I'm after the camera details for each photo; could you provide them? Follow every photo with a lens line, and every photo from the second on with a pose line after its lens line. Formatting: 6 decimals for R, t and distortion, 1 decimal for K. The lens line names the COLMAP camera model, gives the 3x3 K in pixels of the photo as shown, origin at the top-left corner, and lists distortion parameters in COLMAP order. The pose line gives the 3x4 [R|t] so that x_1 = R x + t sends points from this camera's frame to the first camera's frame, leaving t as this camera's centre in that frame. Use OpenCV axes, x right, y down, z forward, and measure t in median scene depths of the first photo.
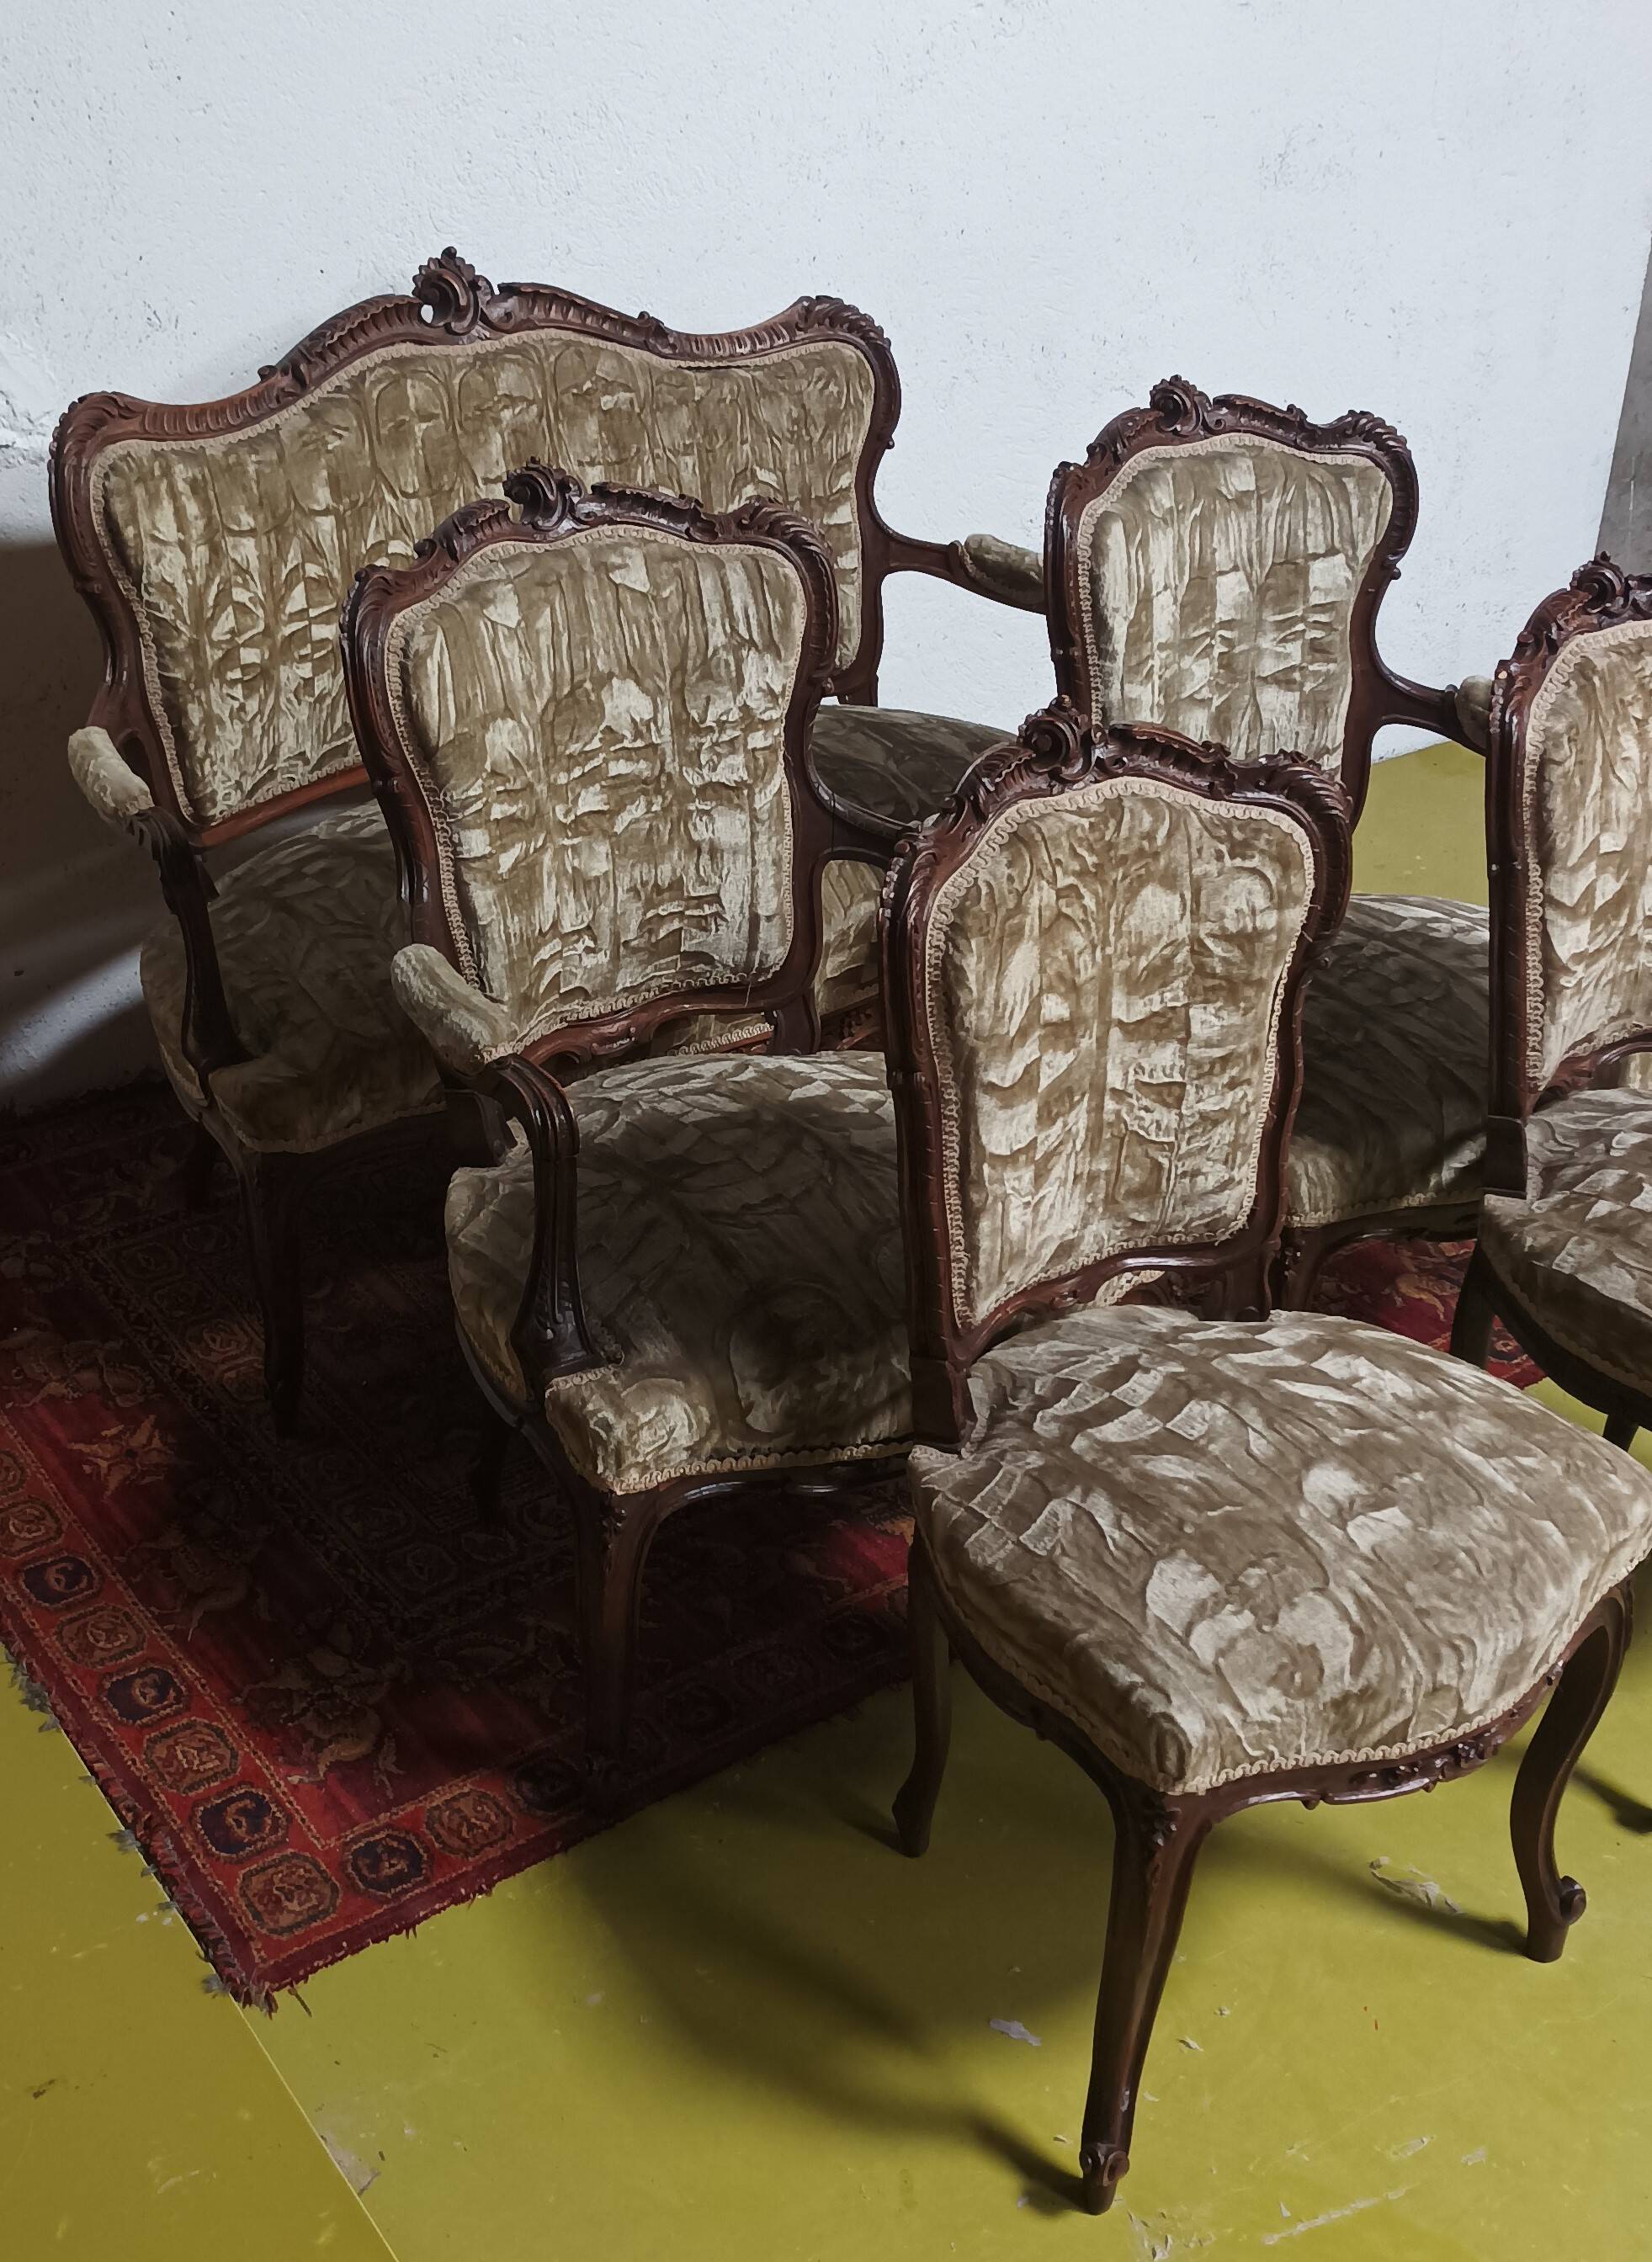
lens RADIAL K [[2476.8, 0, 681.5], [0, 2476.8, 1076.3], [0, 0, 1]] dist [0.033066, -0.018888]
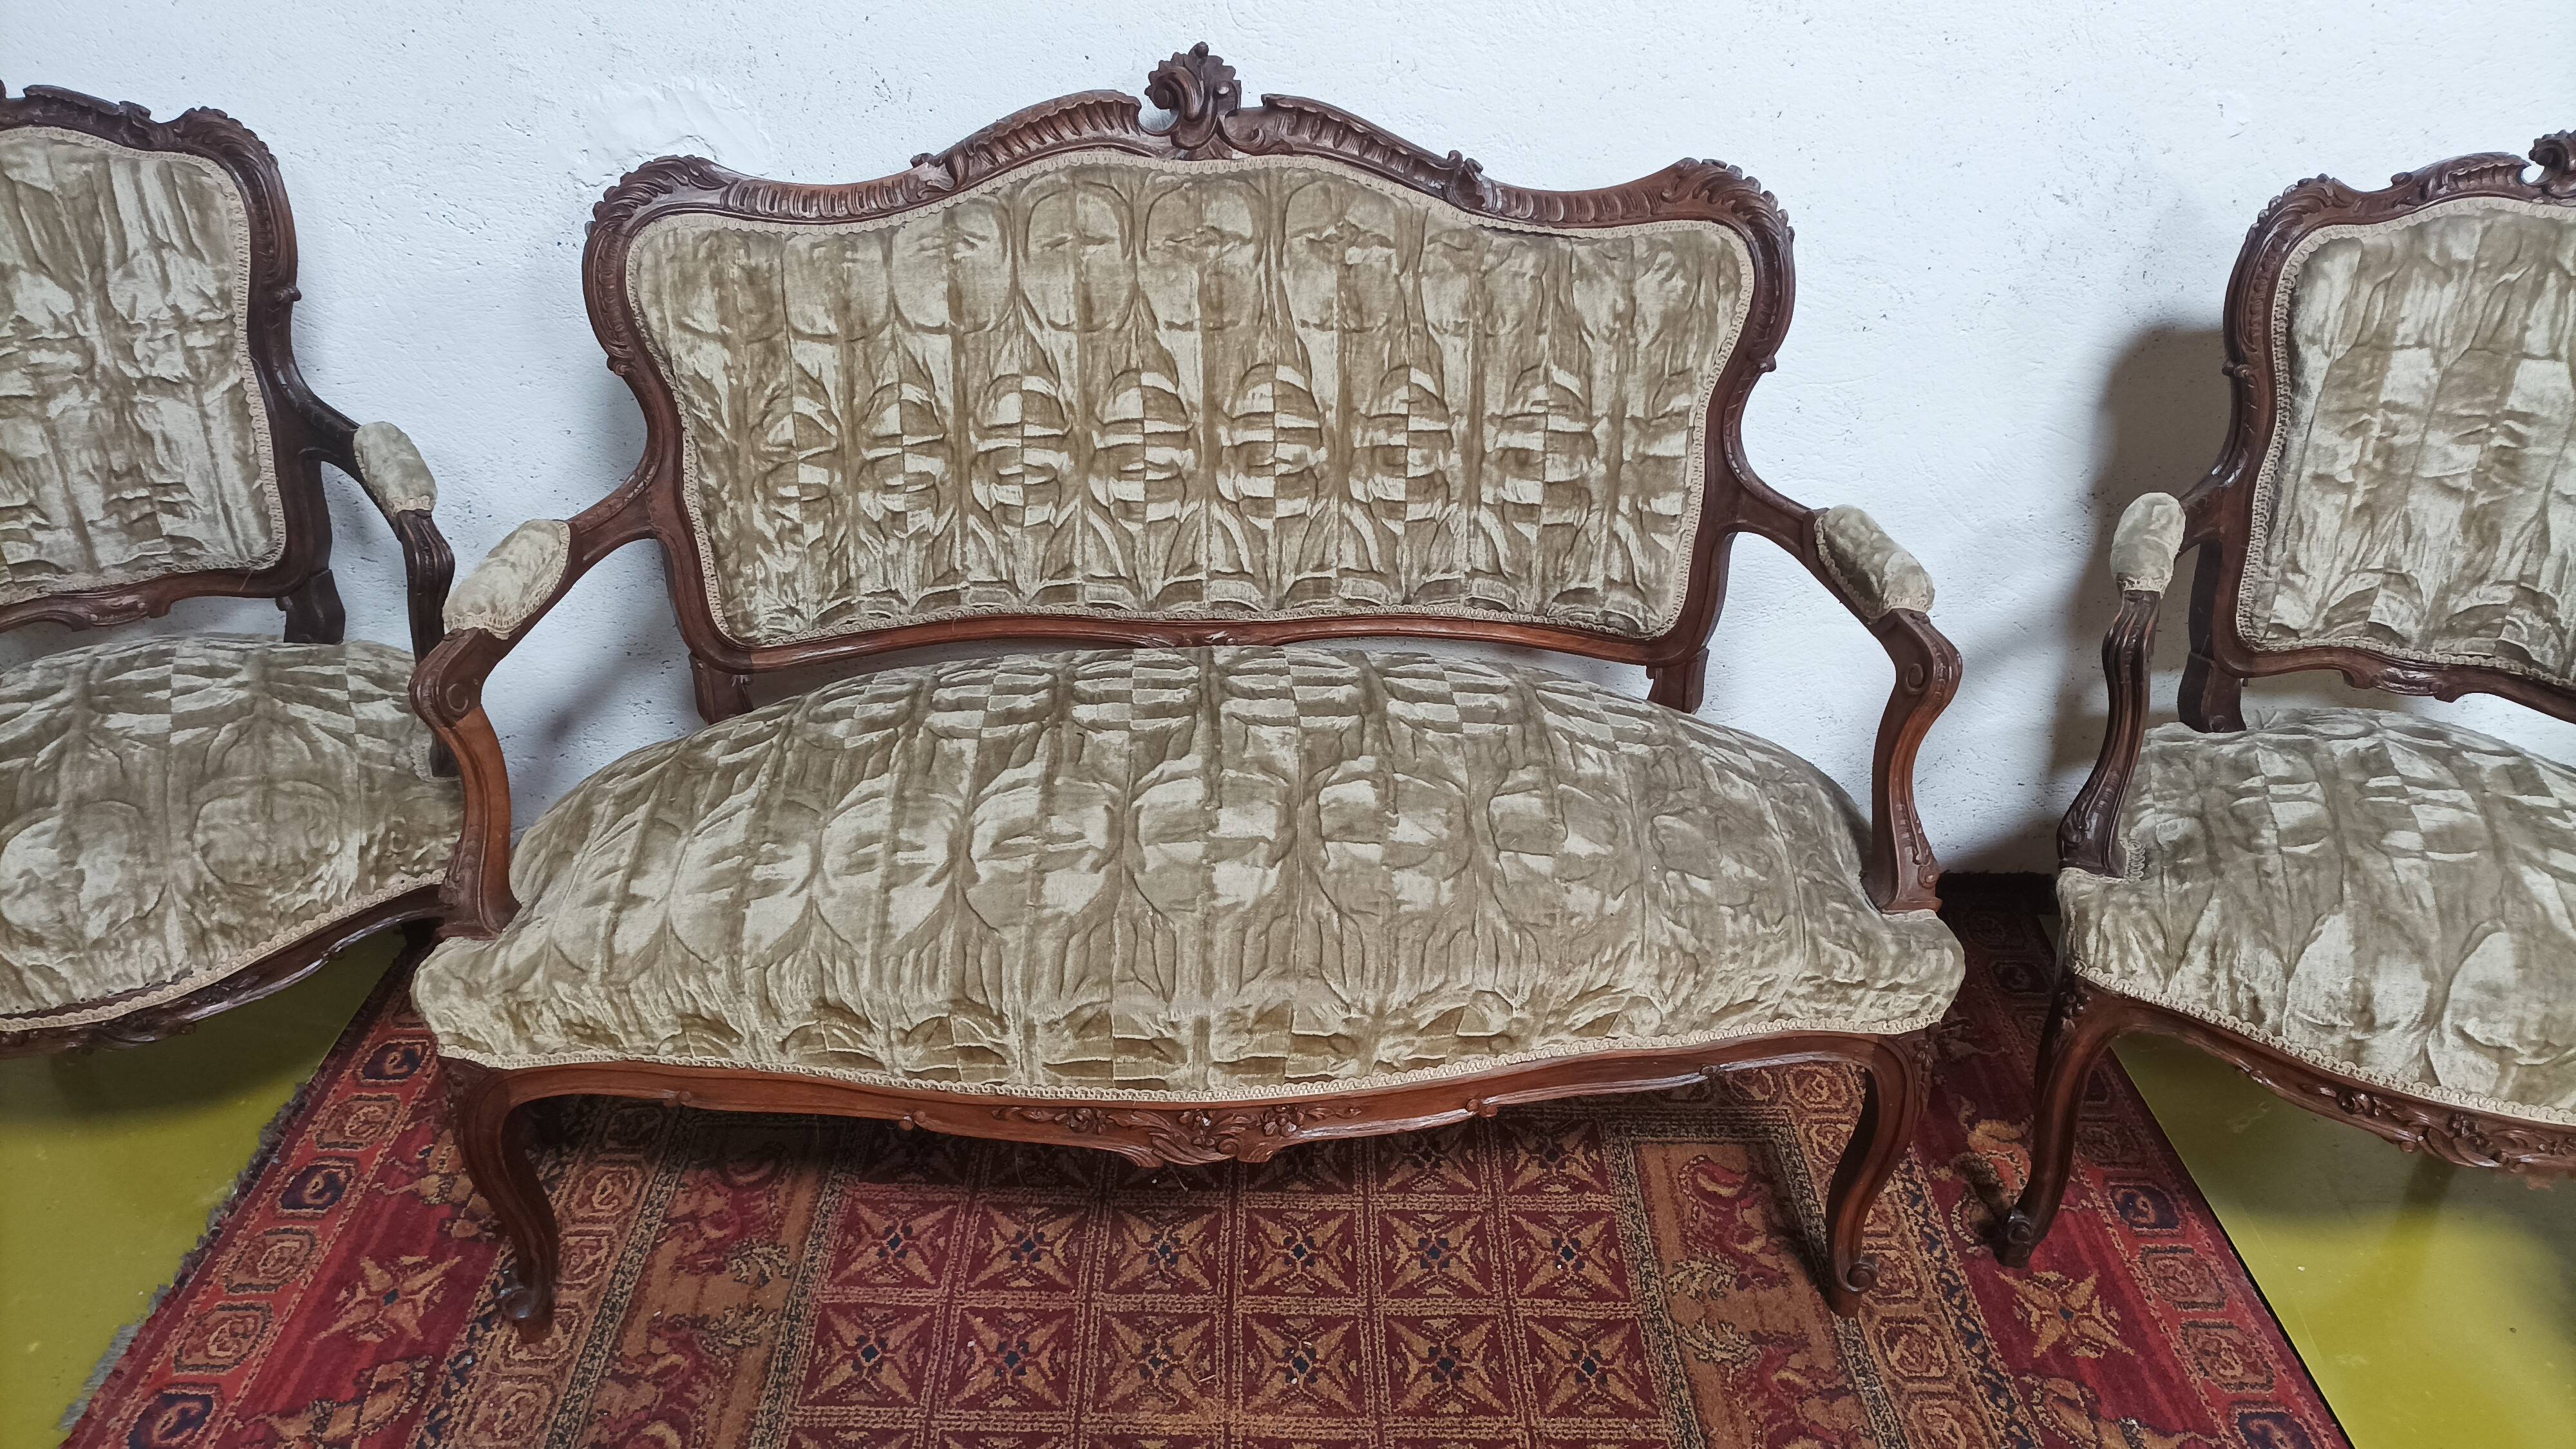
lens RADIAL K [[1887.0, 0, 1288.0], [0, 1887.0, 724.5], [0, 0, 1]] dist [0.036339, -0.033528]
pose [[0.829490, 0.270568, -0.488610, 0.354445], [-0.265906, 0.960629, 0.080533, -0.203737], [0.491163, 0.063123, 0.868778, 0.561117]]
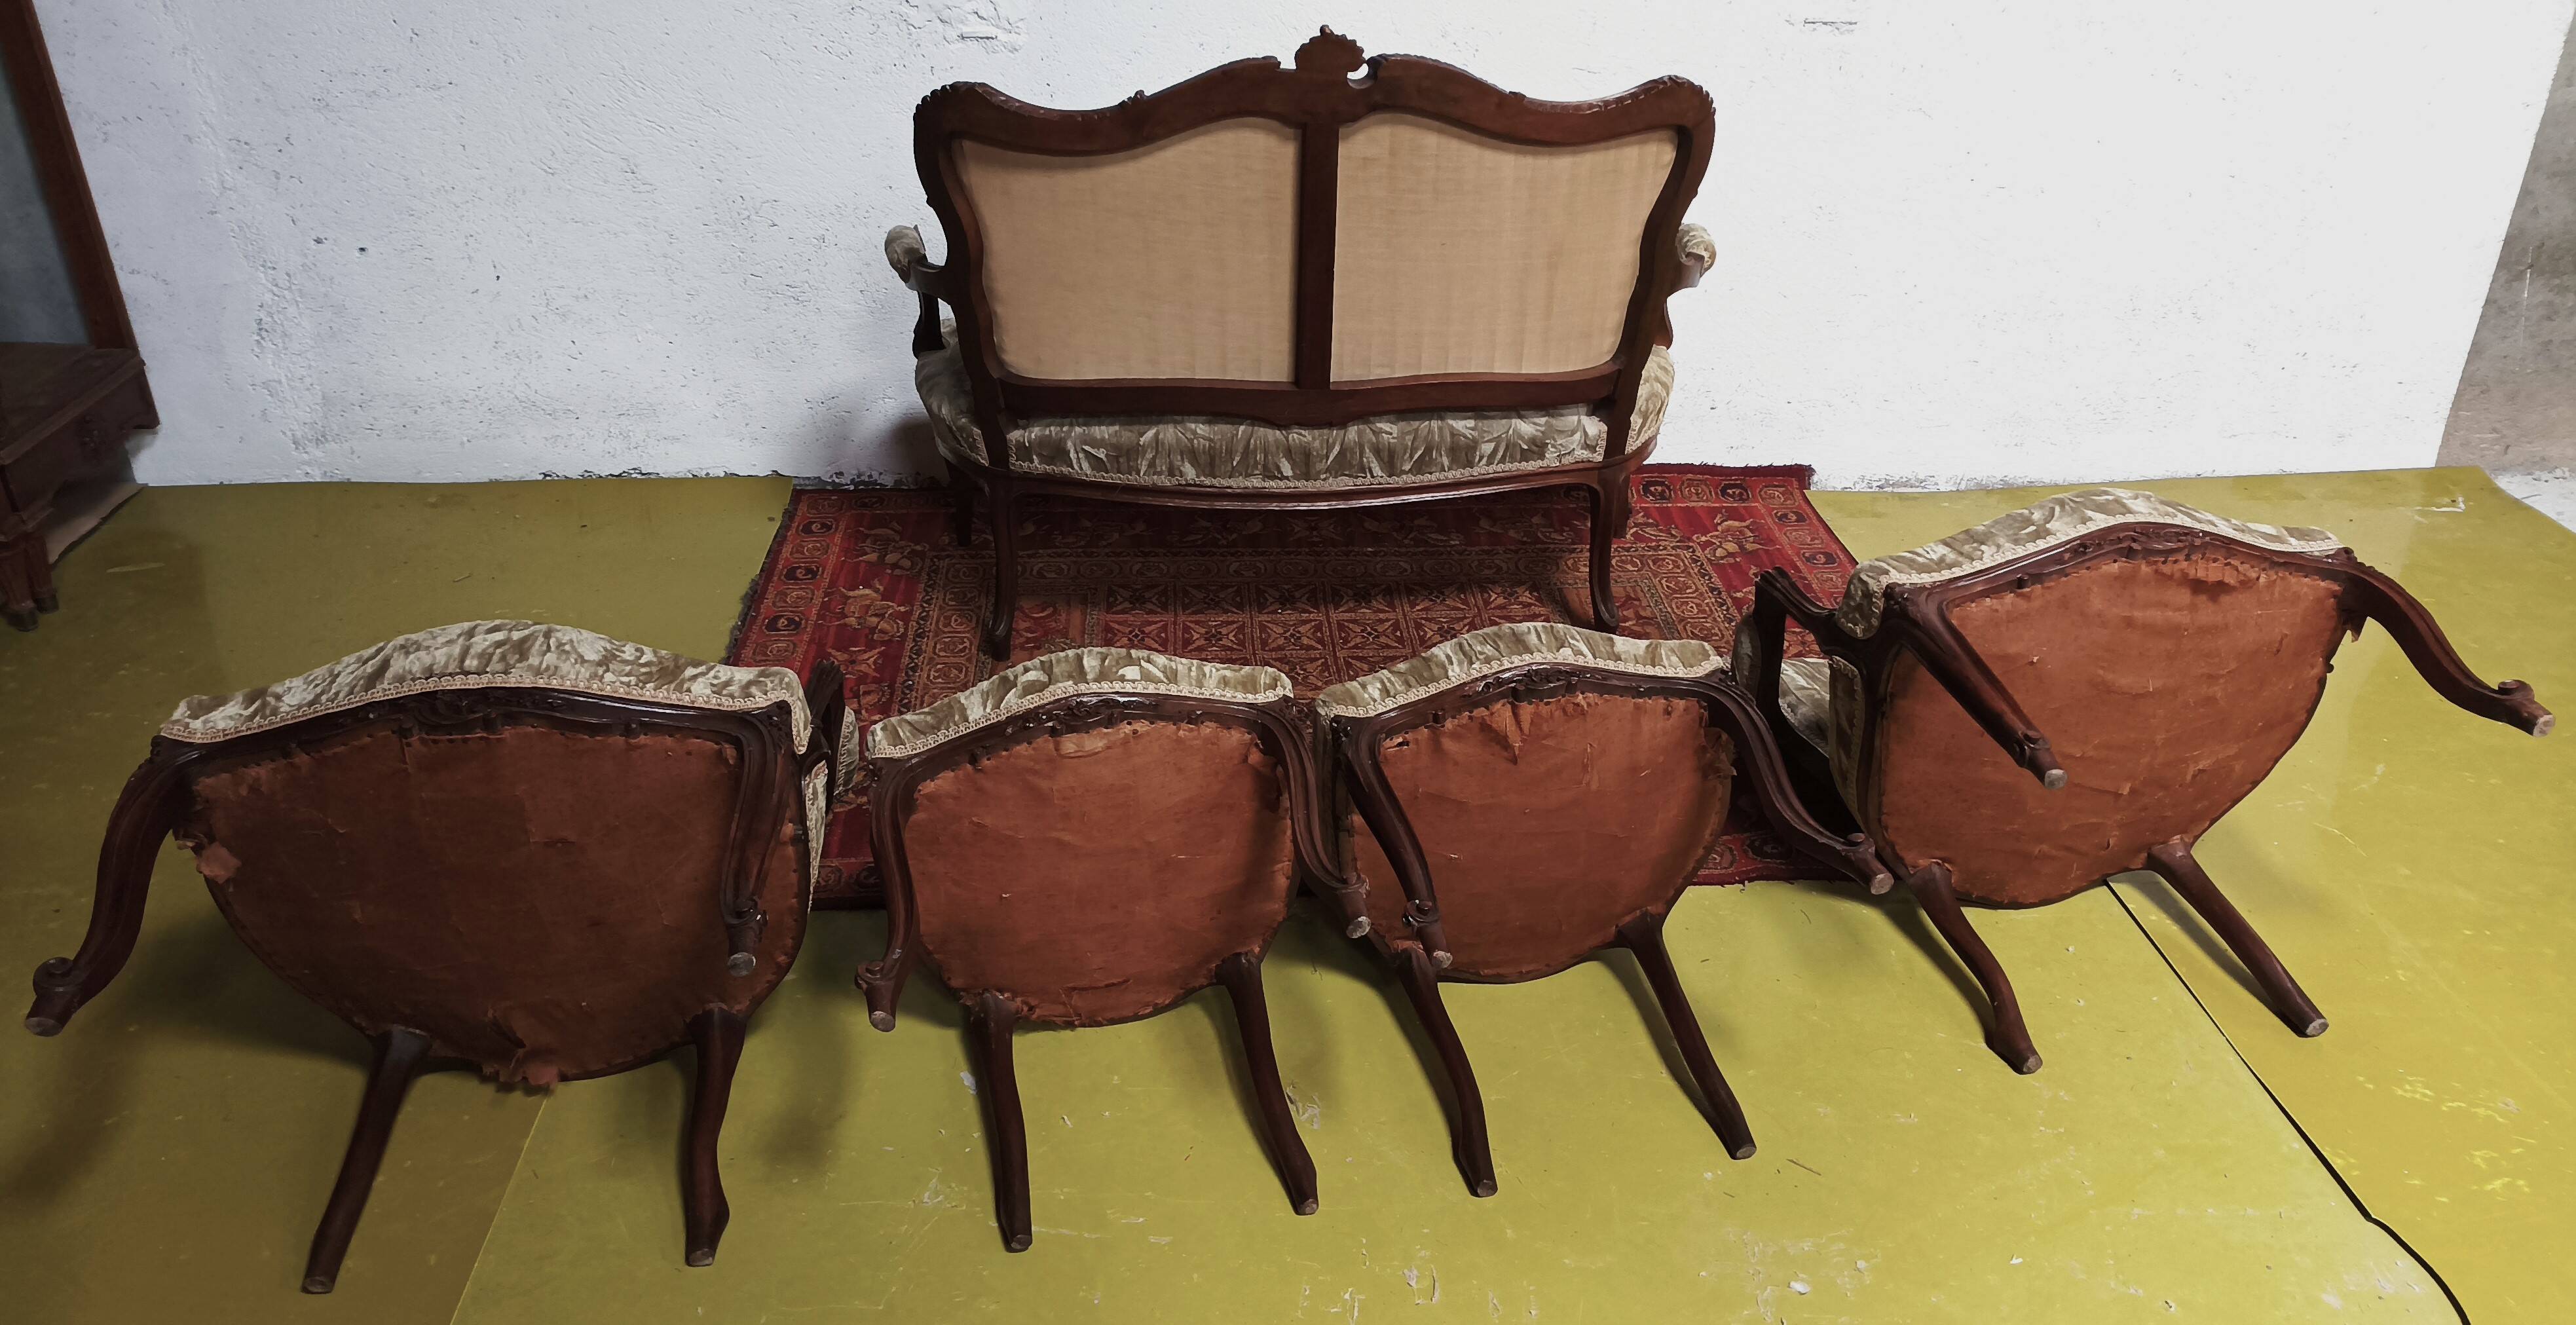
lens RADIAL K [[1886.9, 0, 1292.0], [0, 1886.9, 720.5], [0, 0, 1]] dist [0.064321, -0.096606]
pose [[0.862983, 0.244962, -0.441874, 0.592639], [-0.239313, 0.968452, 0.069503, 0.038488], [0.444960, 0.045766, 0.894380, 0.040119]]
